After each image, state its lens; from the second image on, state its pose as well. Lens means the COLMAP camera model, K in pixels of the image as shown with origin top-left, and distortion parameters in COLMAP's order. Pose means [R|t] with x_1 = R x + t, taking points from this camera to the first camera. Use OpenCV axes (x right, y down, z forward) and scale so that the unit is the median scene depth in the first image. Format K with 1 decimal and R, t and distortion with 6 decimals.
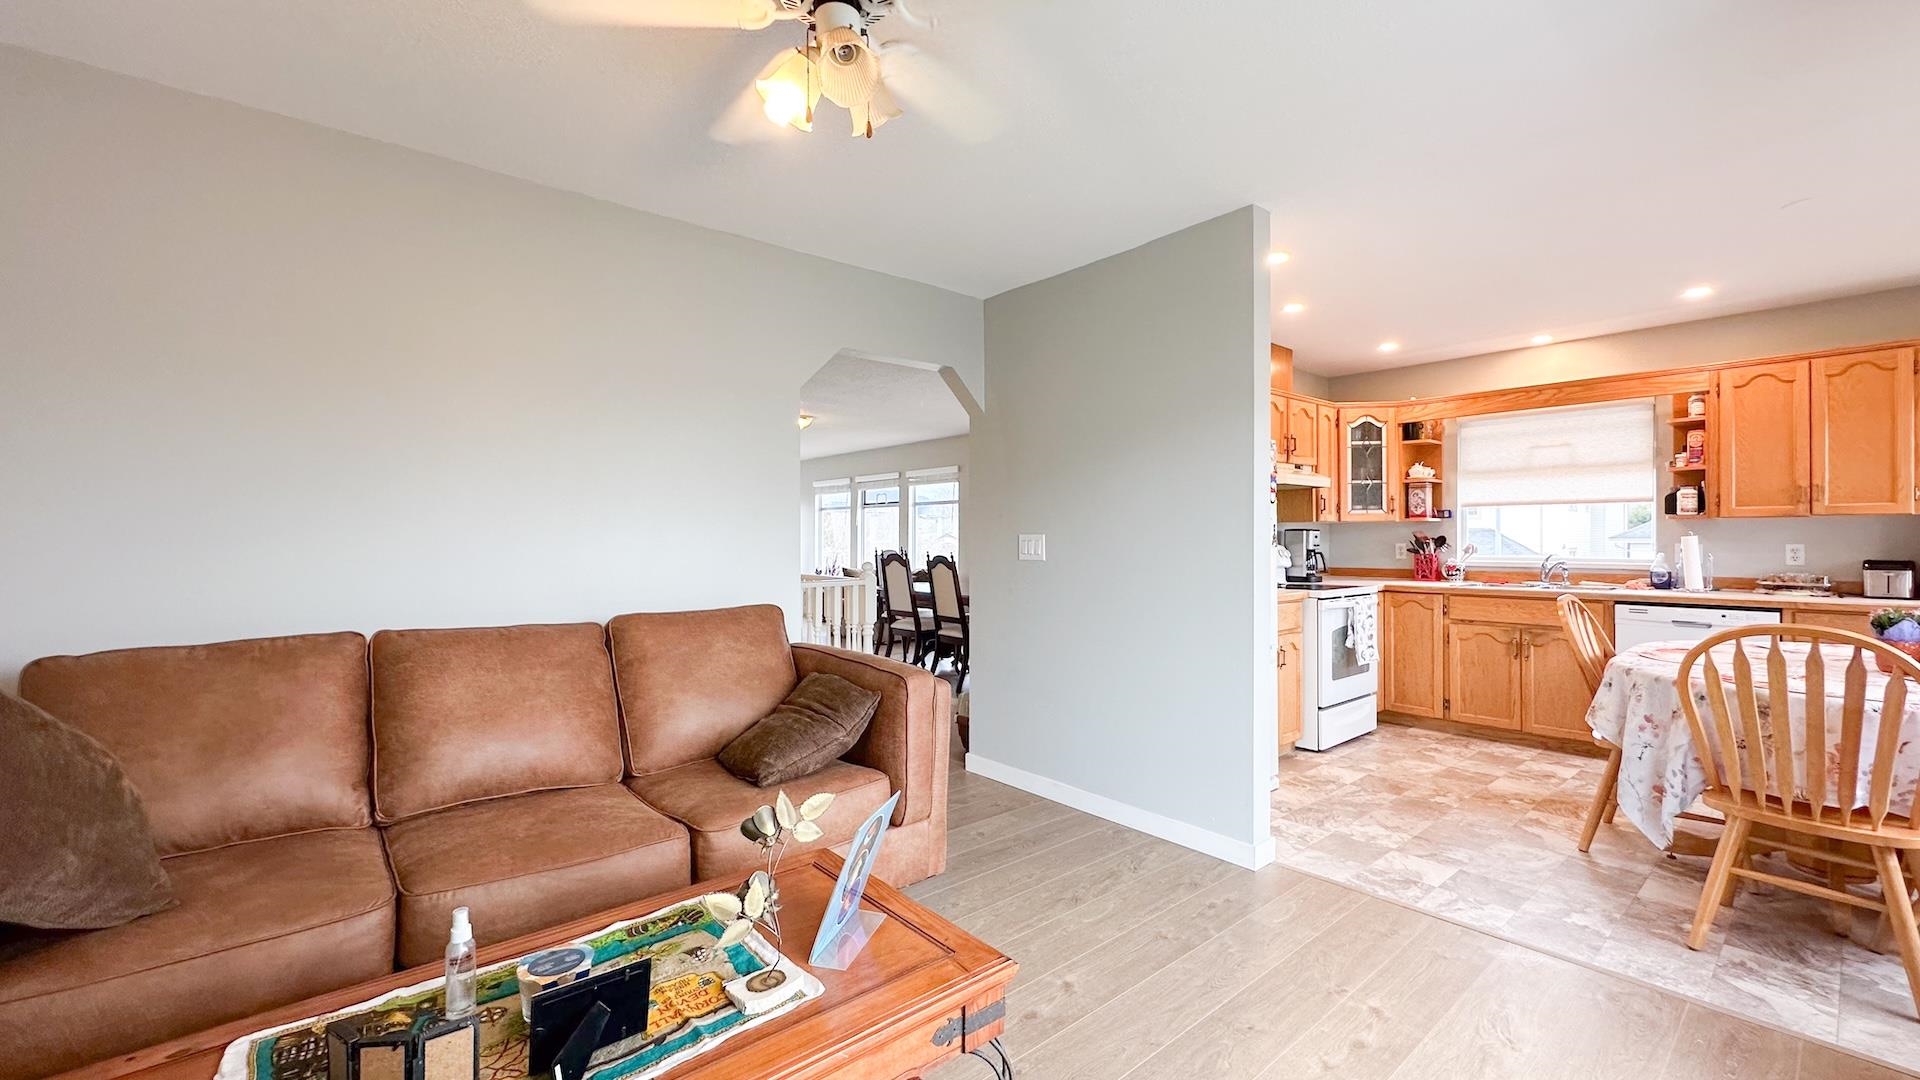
lens RADIAL K [[767.4, 0, 959.2], [0, 767.4, 537.7], [0, 0, 1]] dist [-0.001867, 0.000158]
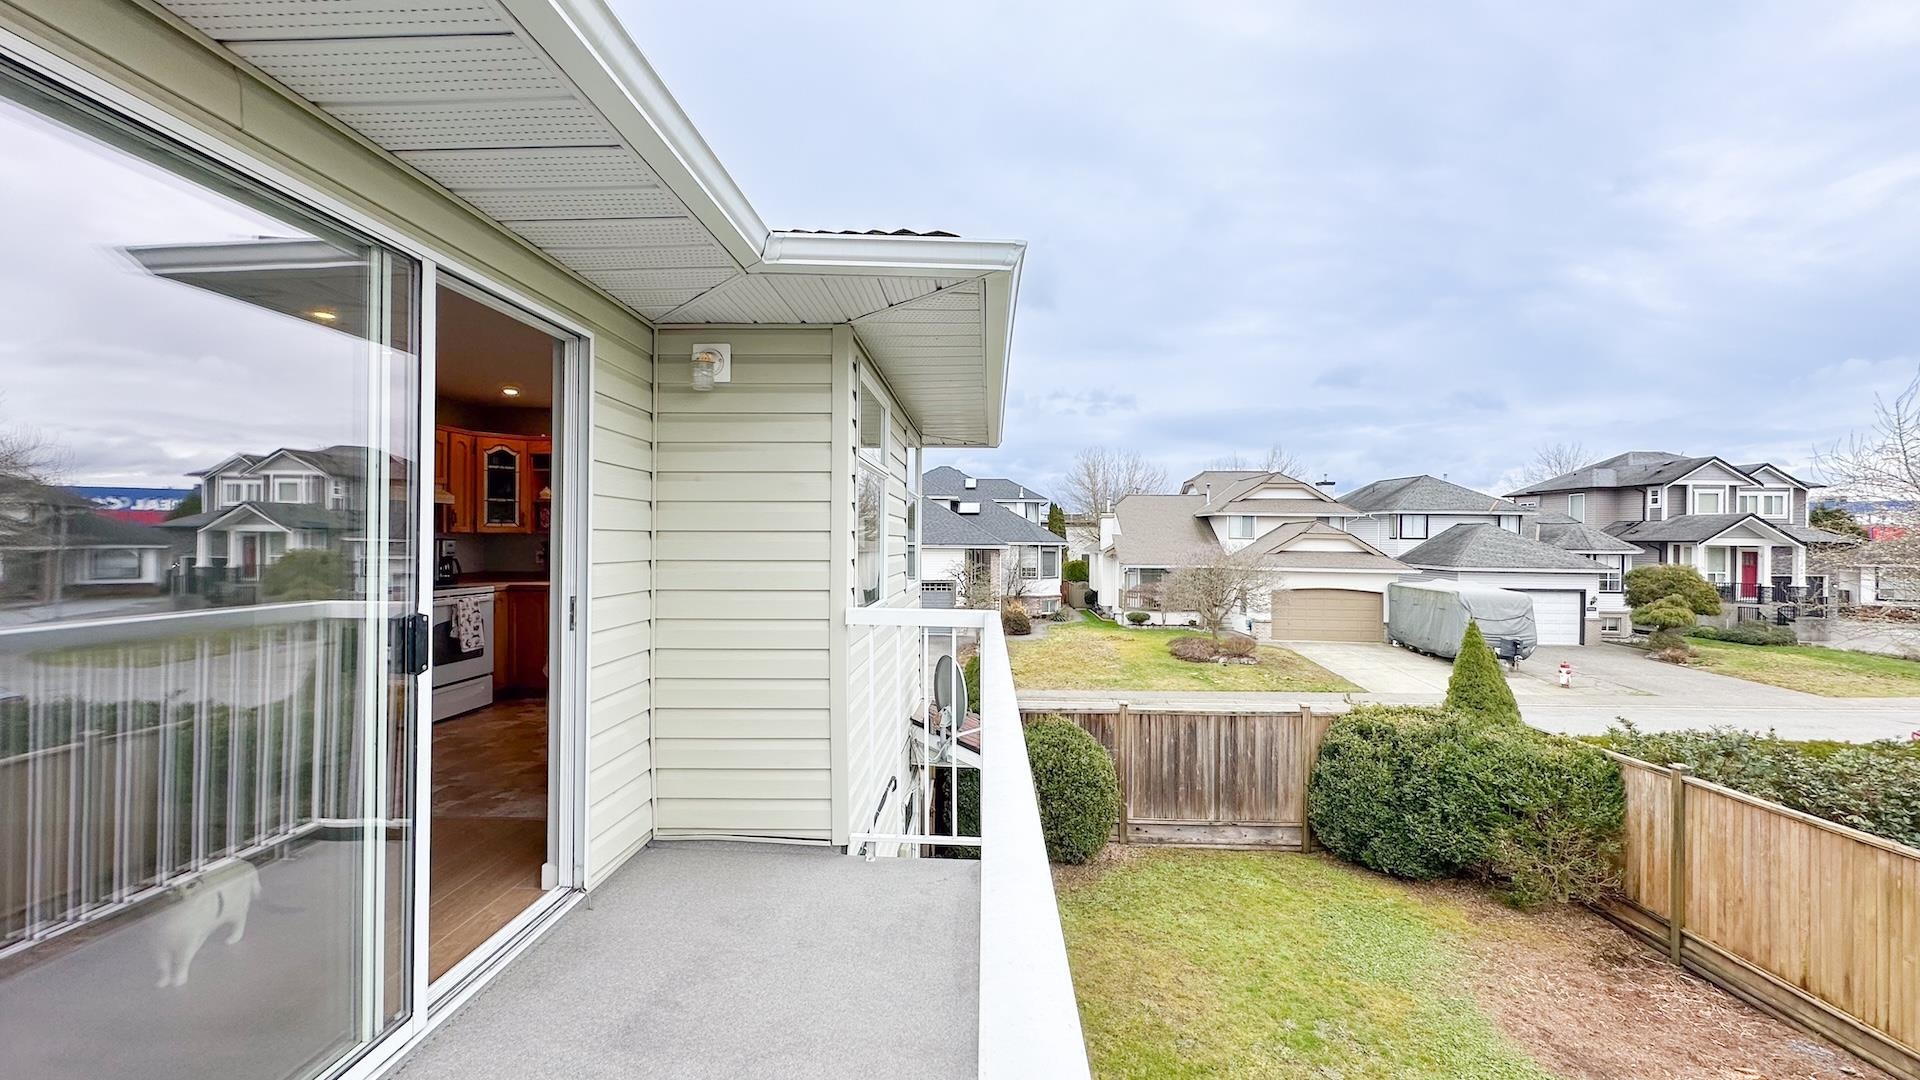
lens RADIAL K [[767.4, 0, 959.2], [0, 767.4, 537.7], [0, 0, 1]] dist [-0.001867, 0.000158]
pose [[0.677952, 0.009576, 0.735043, 0.148795], [-0.005428, 0.999953, -0.008021, -0.008881], [-0.735086, 0.001448, 0.677973, -0.382713]]
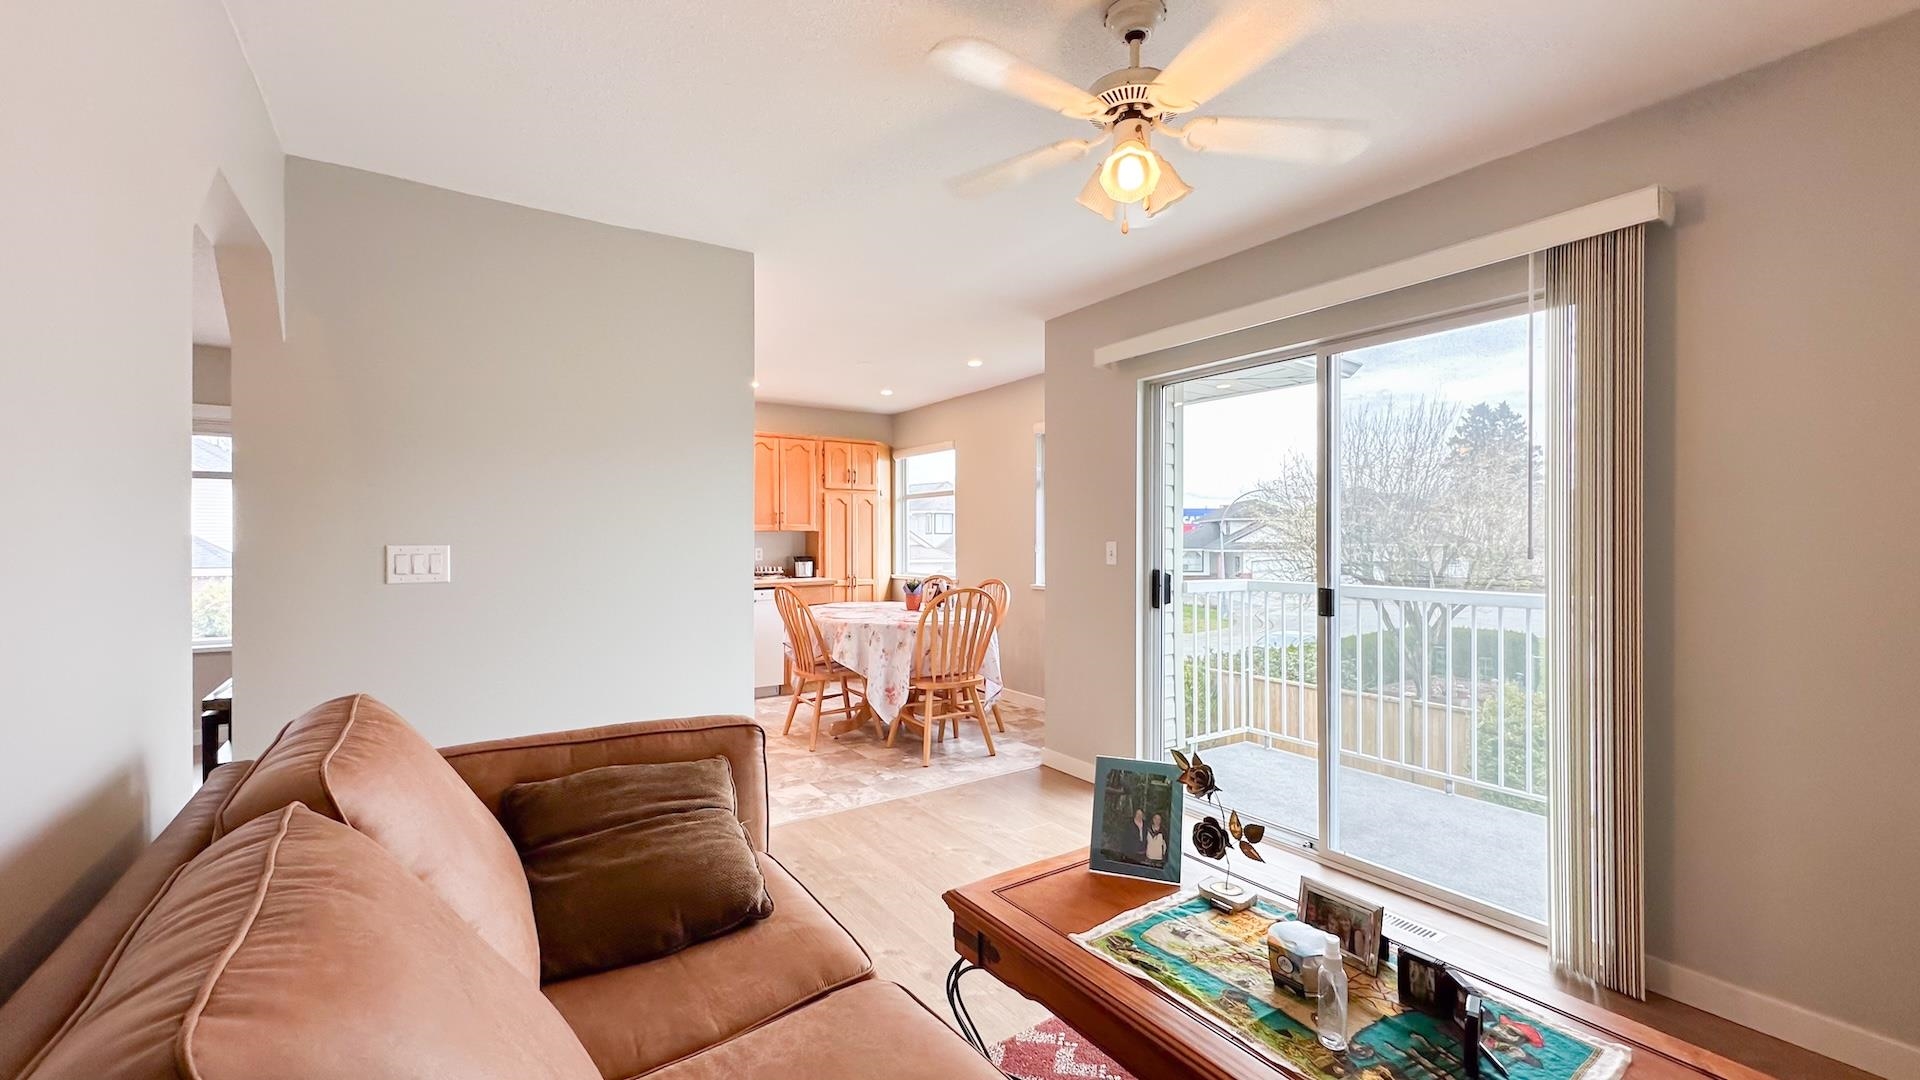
lens RADIAL K [[767.4, 0, 959.2], [0, 767.4, 537.7], [0, 0, 1]] dist [-0.001867, 0.000158]
pose [[0.104253, 0.003045, 0.994546, -0.421759], [0.002563, 0.999991, -0.003330, -0.005728], [-0.994548, 0.002896, 0.104244, 0.345146]]
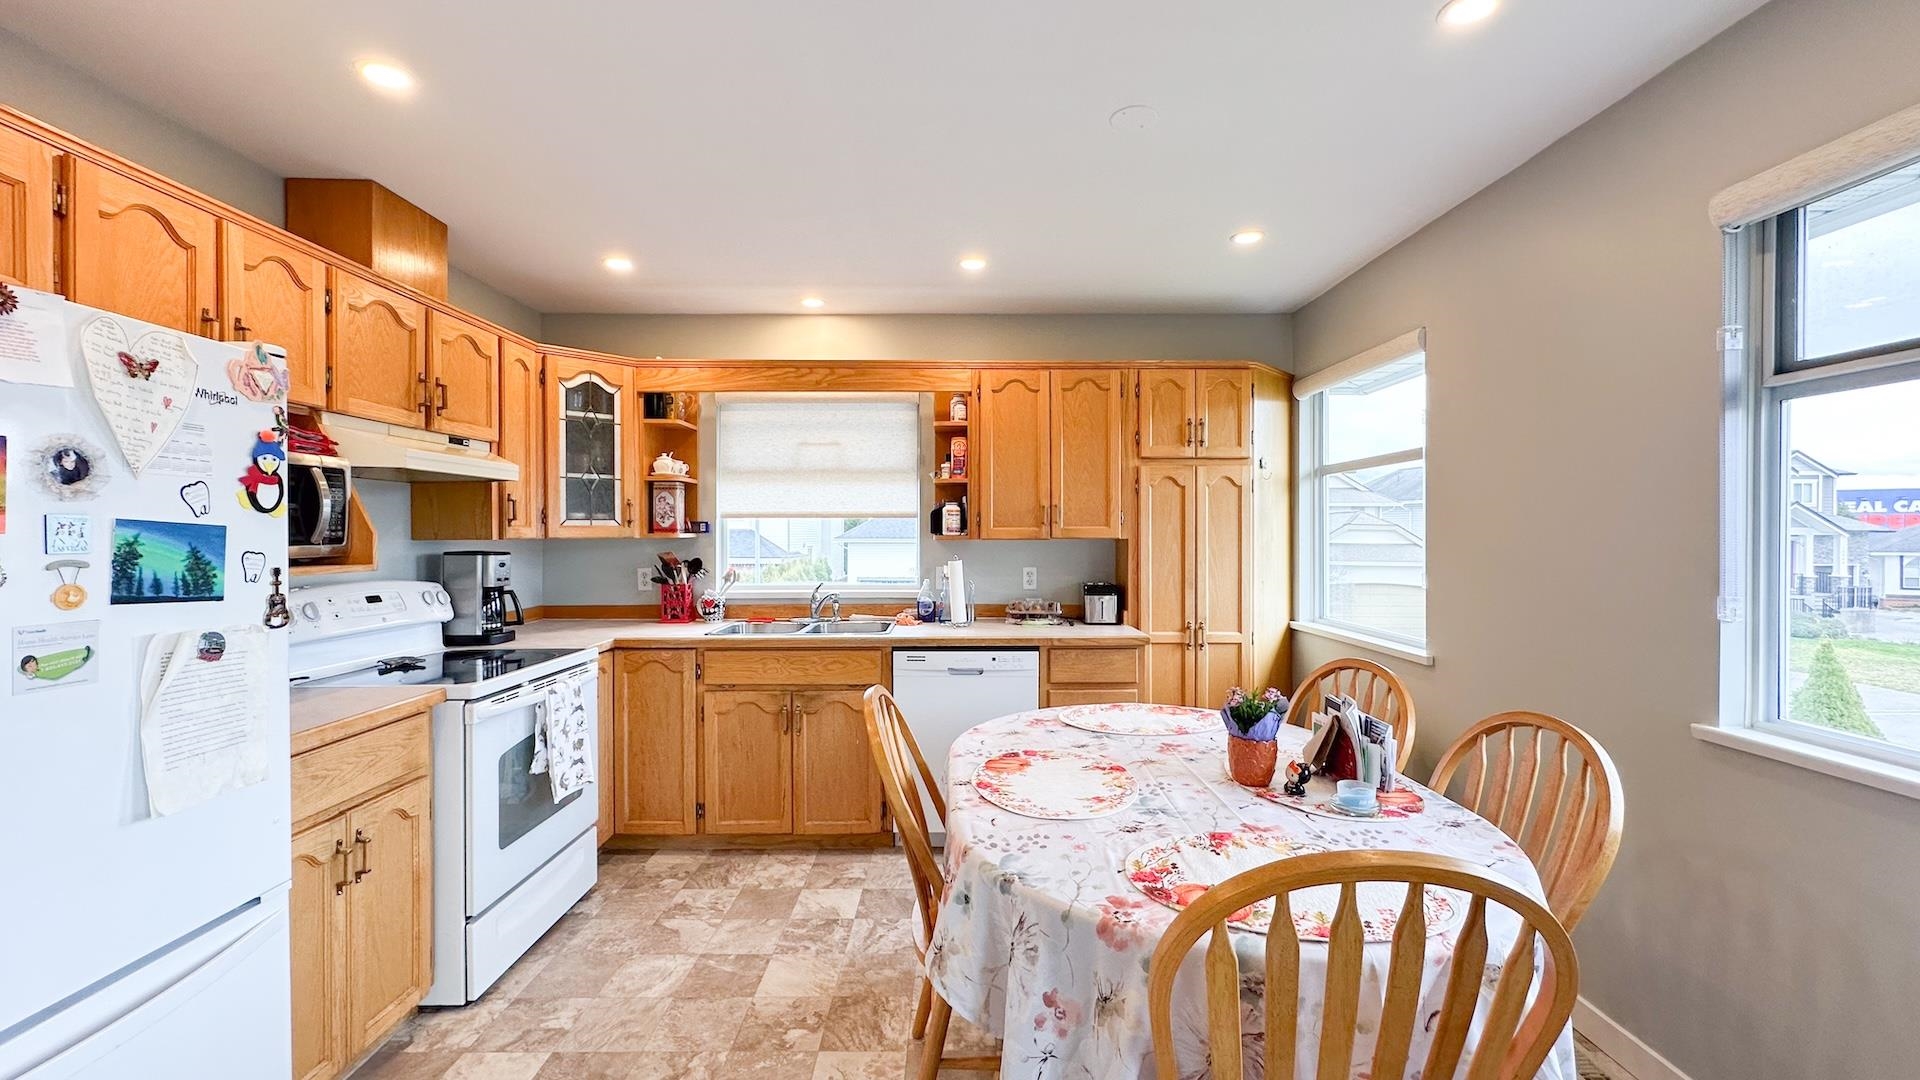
lens RADIAL K [[767.4, 0, 959.2], [0, 767.4, 537.7], [0, 0, 1]] dist [-0.001867, 0.000158]
pose [[0.643757, -0.002382, 0.765227, 0.266056], [-0.000855, 0.999992, 0.003832, -0.026853], [-0.765230, -0.003121, 0.643750, 0.391606]]
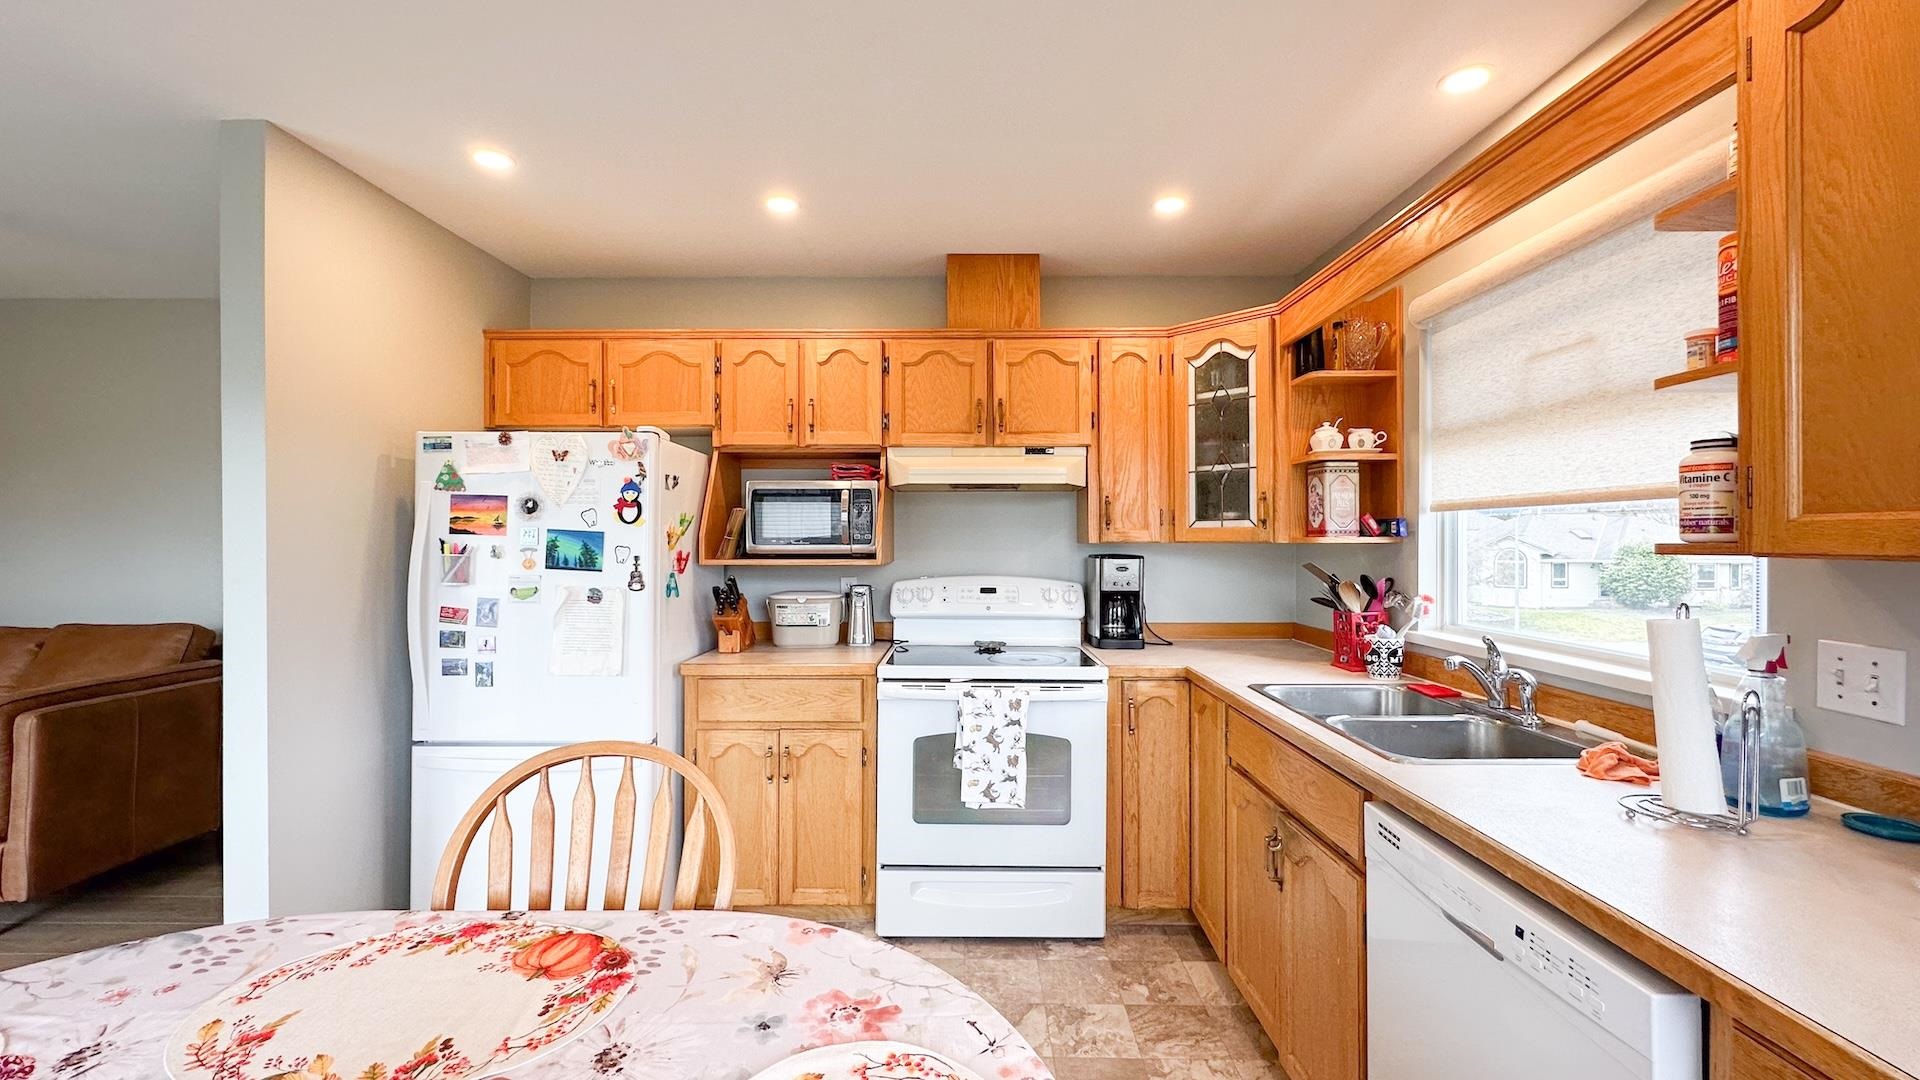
lens RADIAL K [[767.4, 0, 959.2], [0, 767.4, 537.7], [0, 0, 1]] dist [-0.001867, 0.000158]
pose [[0.758970, 0.003303, -0.651117, 0.820453], [-0.003204, 0.999994, 0.001337, -0.027248], [0.651117, 0.001071, 0.758976, 0.537574]]
